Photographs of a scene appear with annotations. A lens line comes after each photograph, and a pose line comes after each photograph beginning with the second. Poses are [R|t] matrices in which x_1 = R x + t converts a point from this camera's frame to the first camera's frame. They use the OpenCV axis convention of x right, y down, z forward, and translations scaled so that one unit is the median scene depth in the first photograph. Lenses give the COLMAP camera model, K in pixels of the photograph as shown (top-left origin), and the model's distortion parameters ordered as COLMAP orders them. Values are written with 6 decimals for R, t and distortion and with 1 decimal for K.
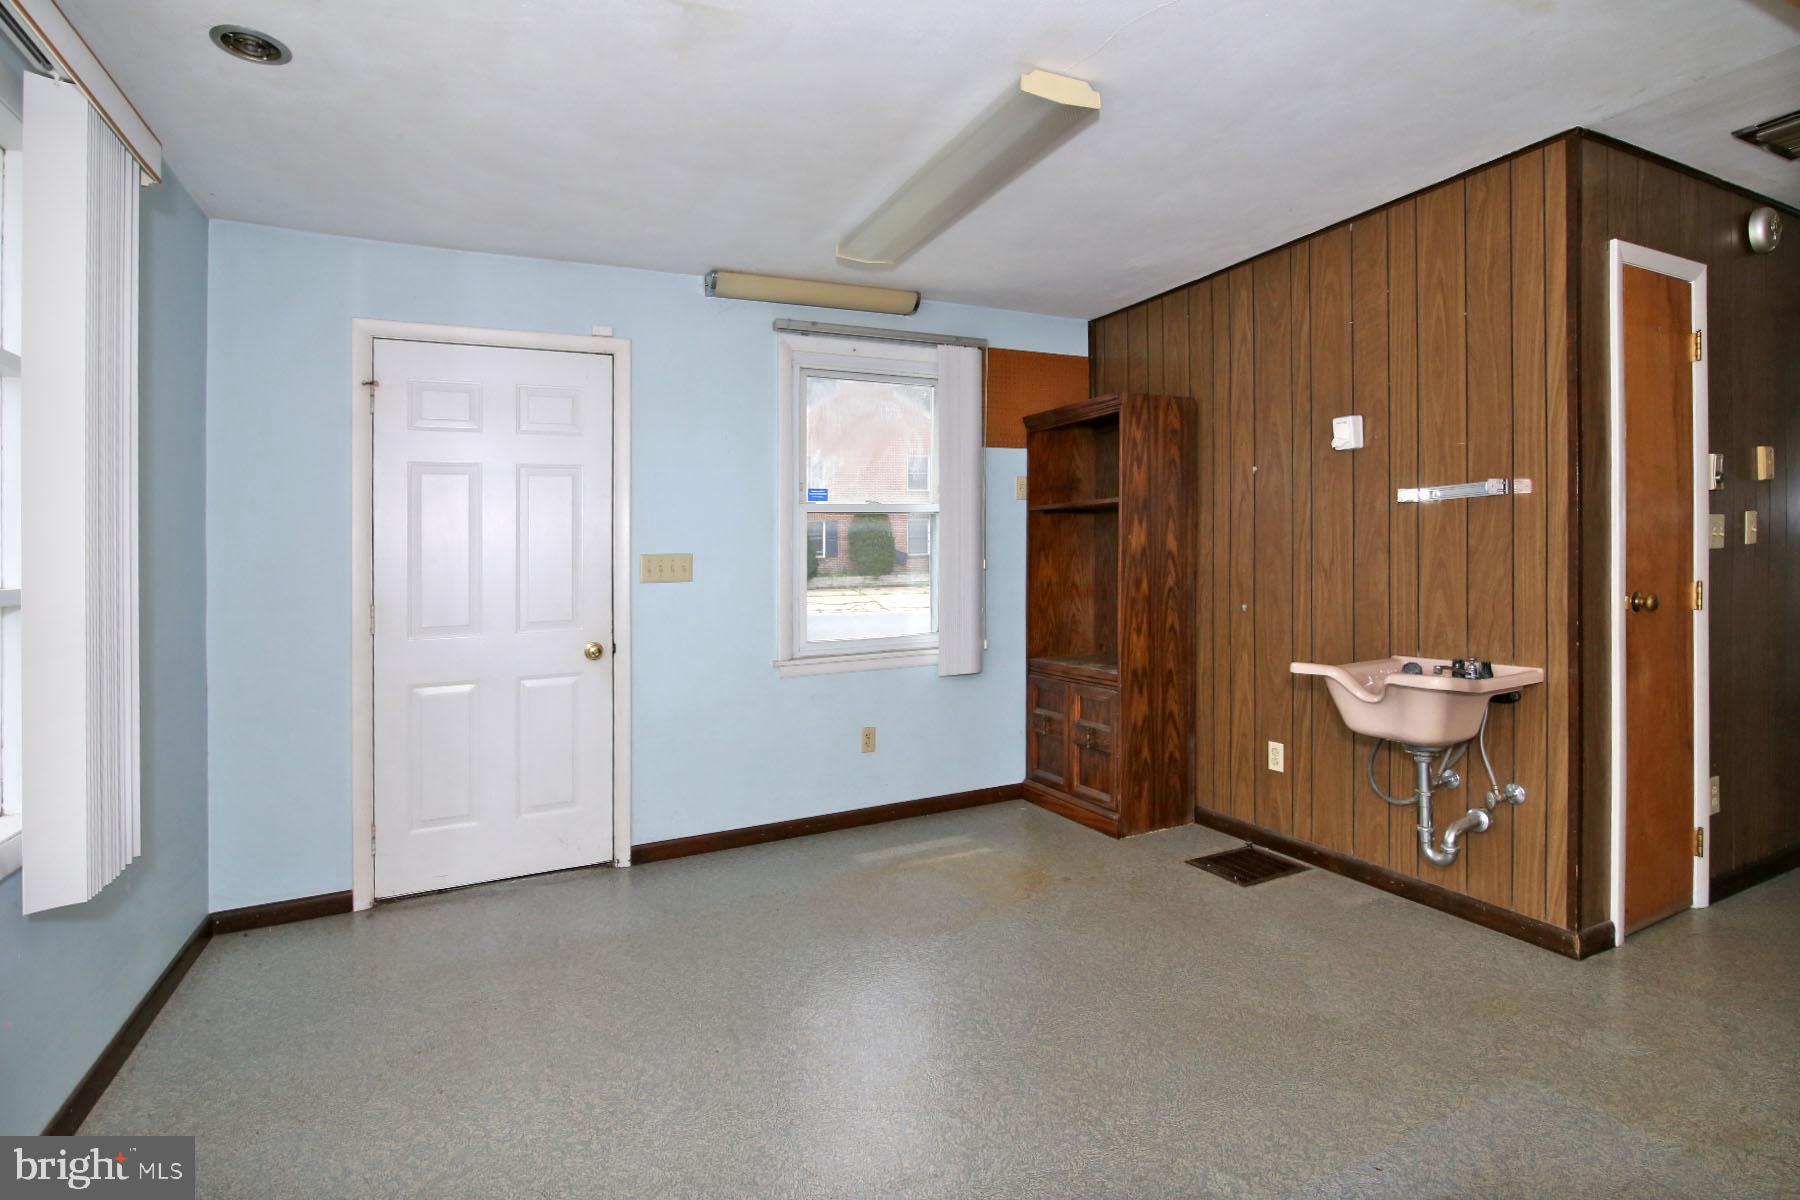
lens RADIAL K [[856.2, 0, 898.7], [0, 856.2, 558.6], [0, 0, 1]] dist [-0.017916, 0.000808]
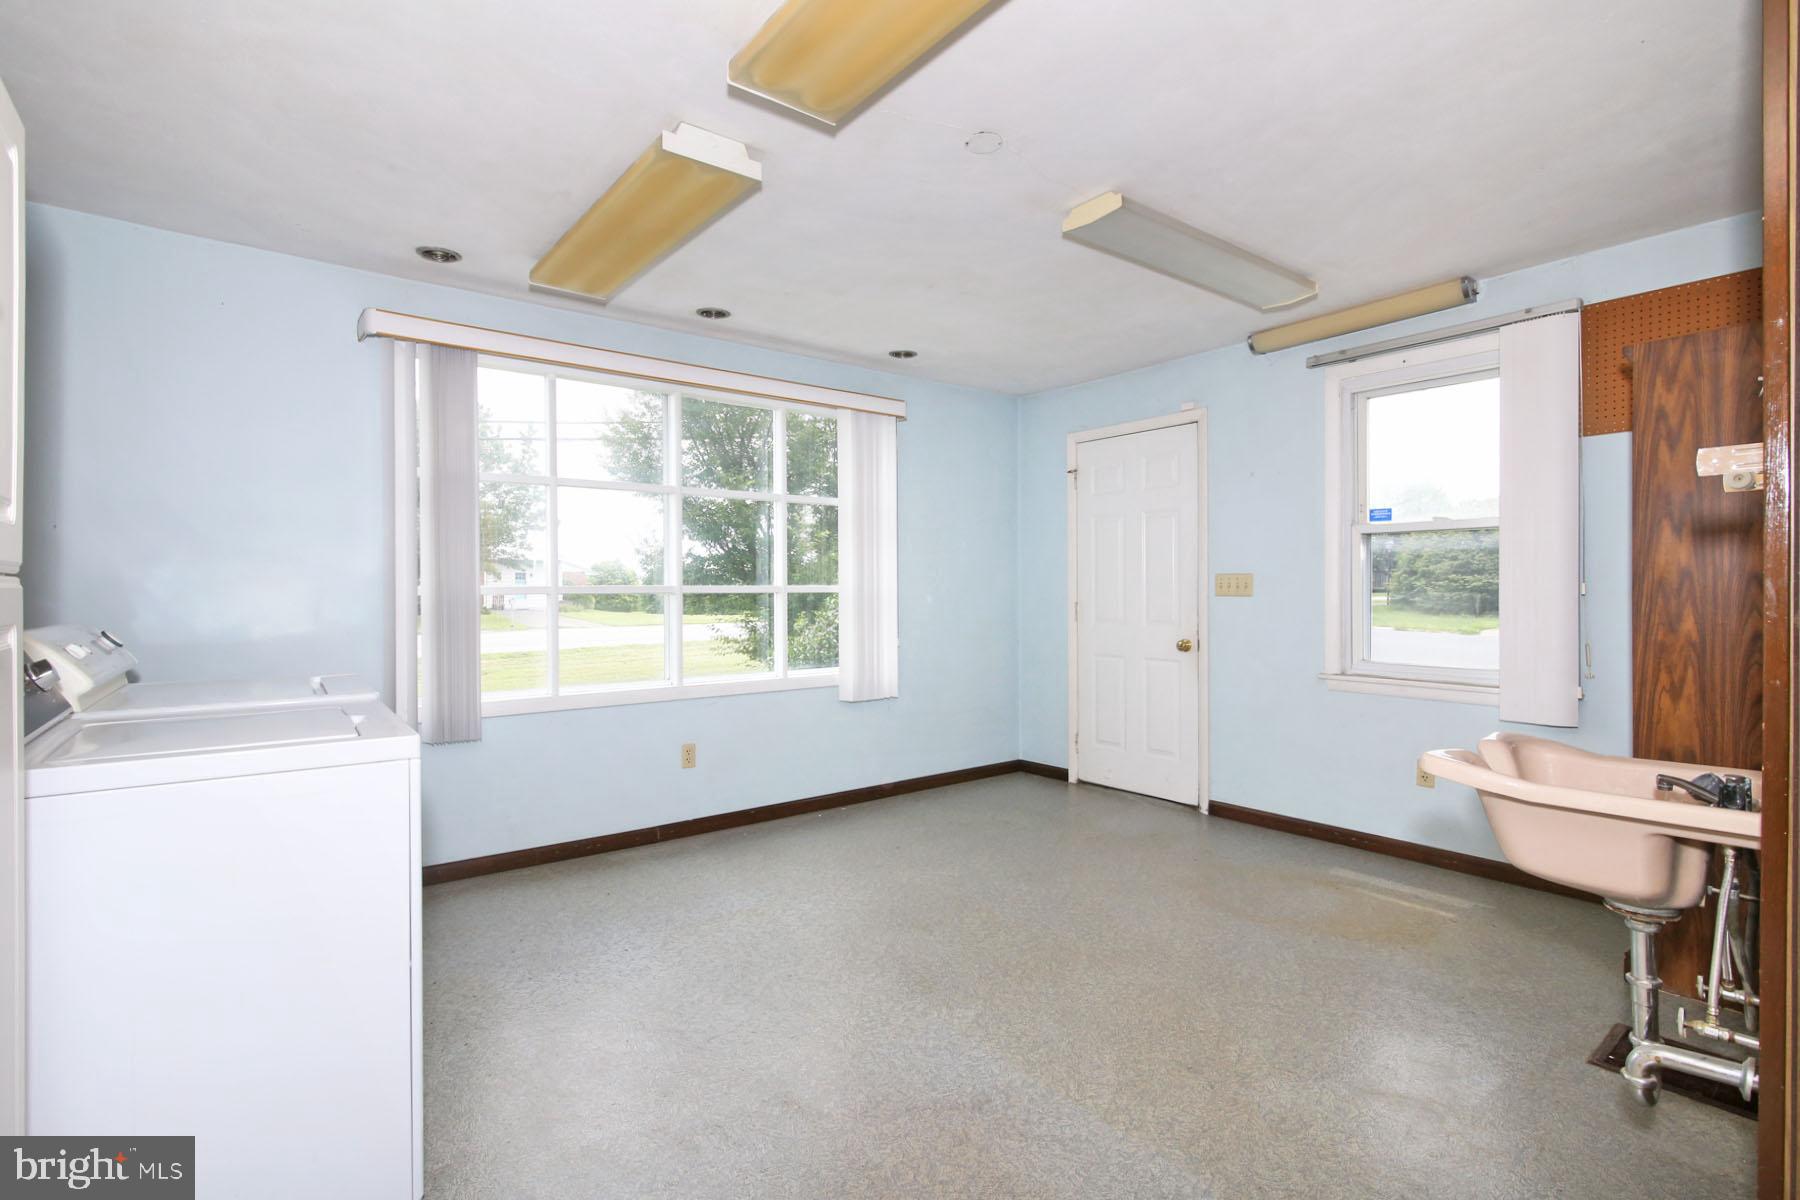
lens RADIAL K [[842.8, 0, 897.4], [0, 842.8, 588.5], [0, 0, 1]] dist [-0.018406, -0.000172]
pose [[0.203898, 0.024572, -0.978684, 0.815947], [-0.001778, 0.999693, 0.024729, -0.013209], [0.978990, -0.003302, 0.203879, 0.275427]]
